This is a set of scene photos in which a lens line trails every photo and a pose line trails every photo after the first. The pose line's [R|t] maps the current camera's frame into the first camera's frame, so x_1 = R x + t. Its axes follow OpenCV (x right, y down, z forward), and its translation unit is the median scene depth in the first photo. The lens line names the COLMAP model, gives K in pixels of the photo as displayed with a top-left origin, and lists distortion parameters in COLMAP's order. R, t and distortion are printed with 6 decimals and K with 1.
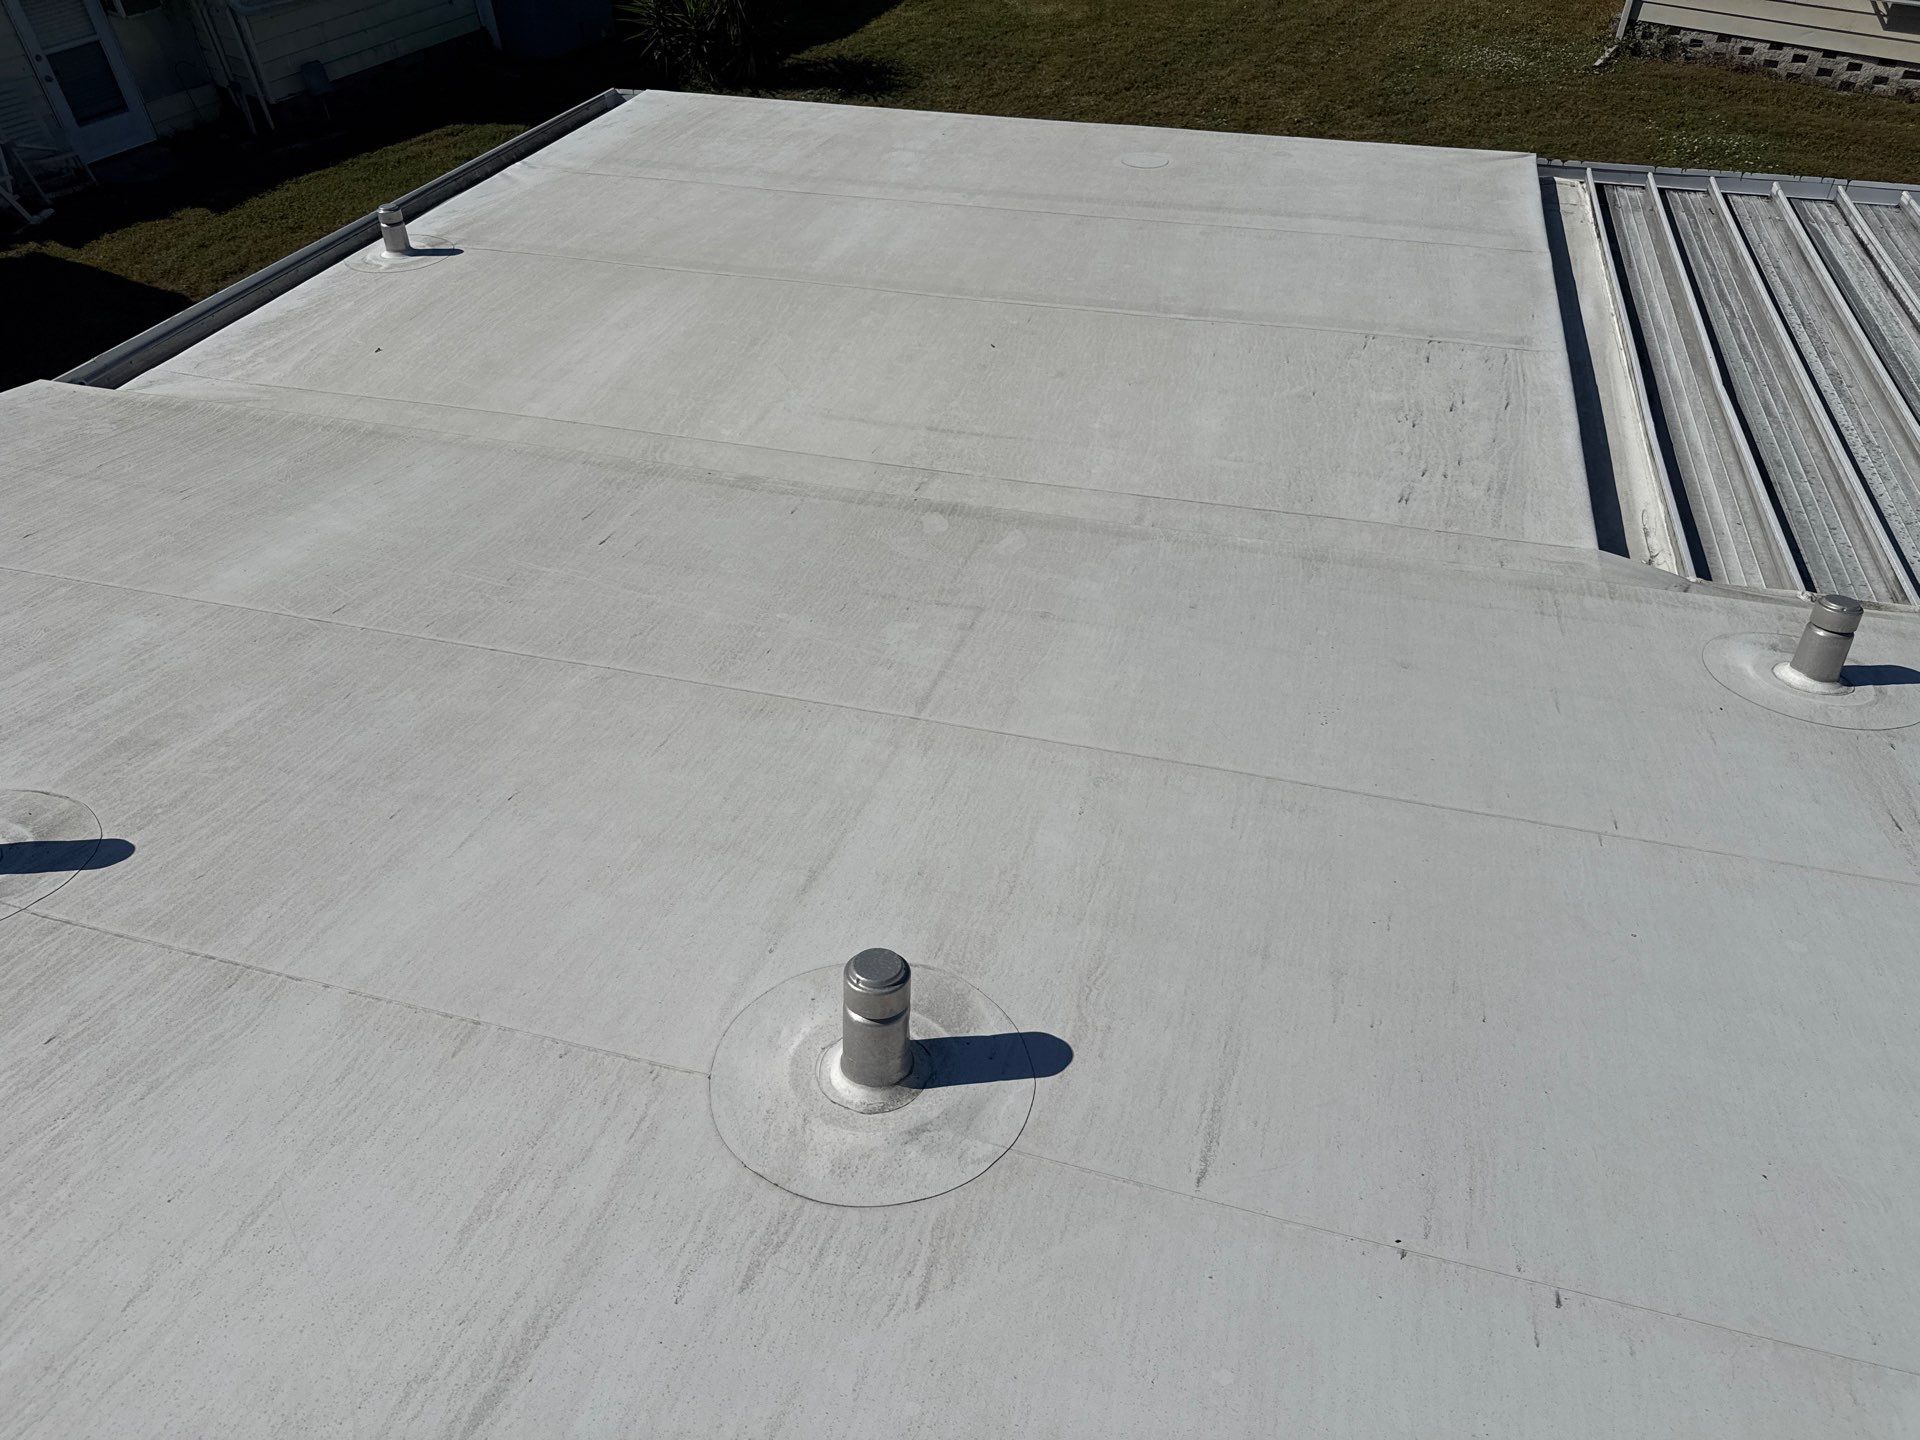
lens RADIAL K [[1389.4, 0, 955.6], [0, 1389.4, 700.3], [0, 0, 1]] dist [-0.000858, 0.002987]
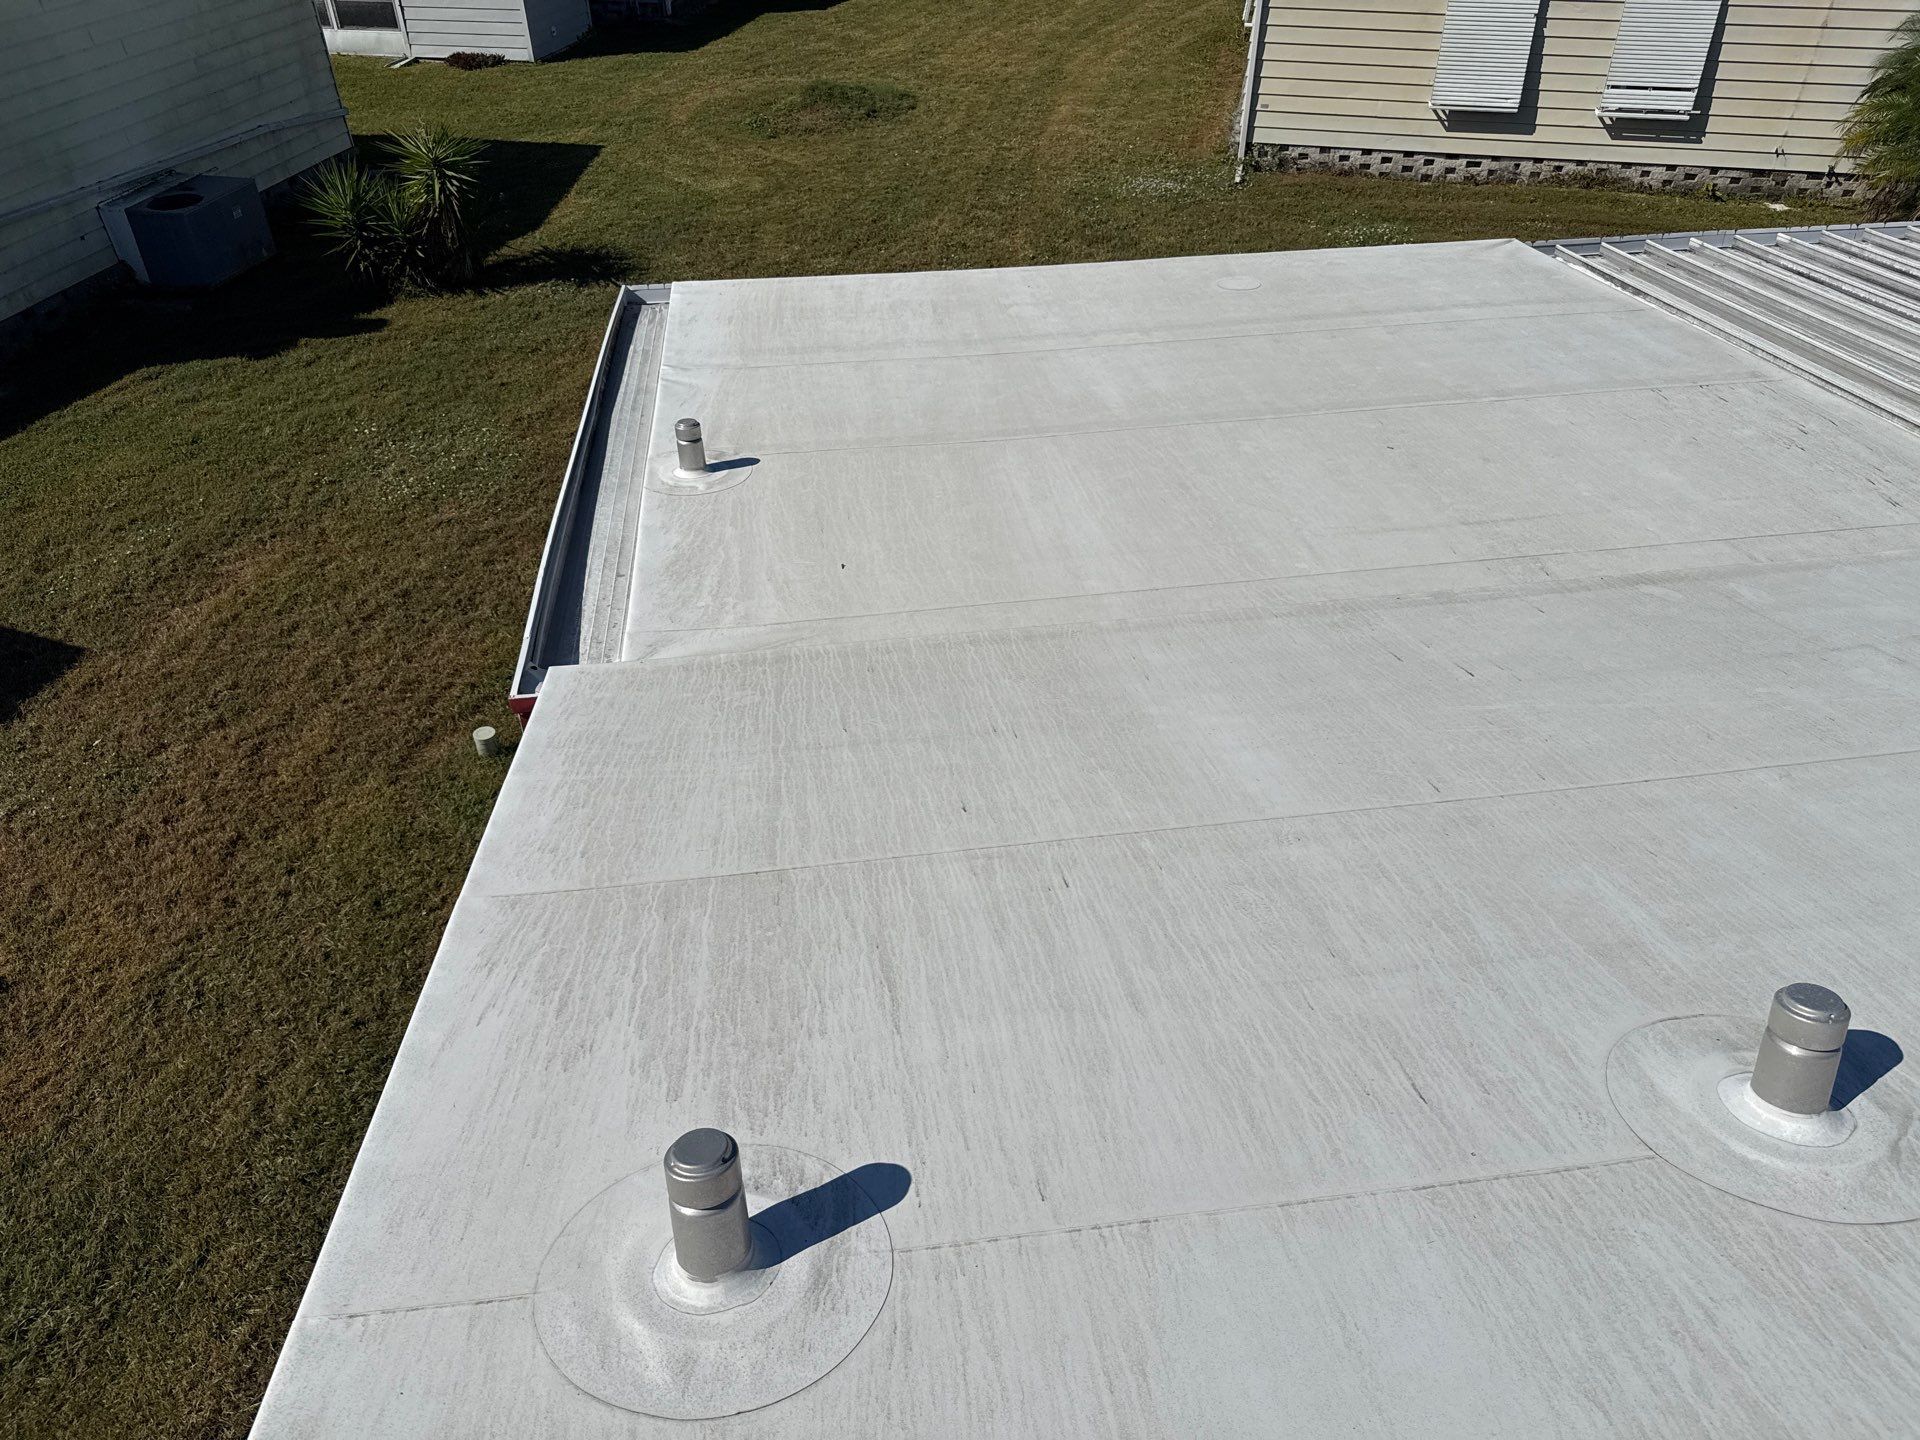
lens RADIAL K [[1342.1, 0, 960.0], [0, 1342.1, 720.0], [0, 0, 1]] dist [0.022512, -0.022125]
pose [[0.912865, -0.229287, 0.337794, -0.261560], [0.255369, 0.966236, -0.034259, -0.040006], [-0.318534, 0.117536, 0.940596, 0.058807]]
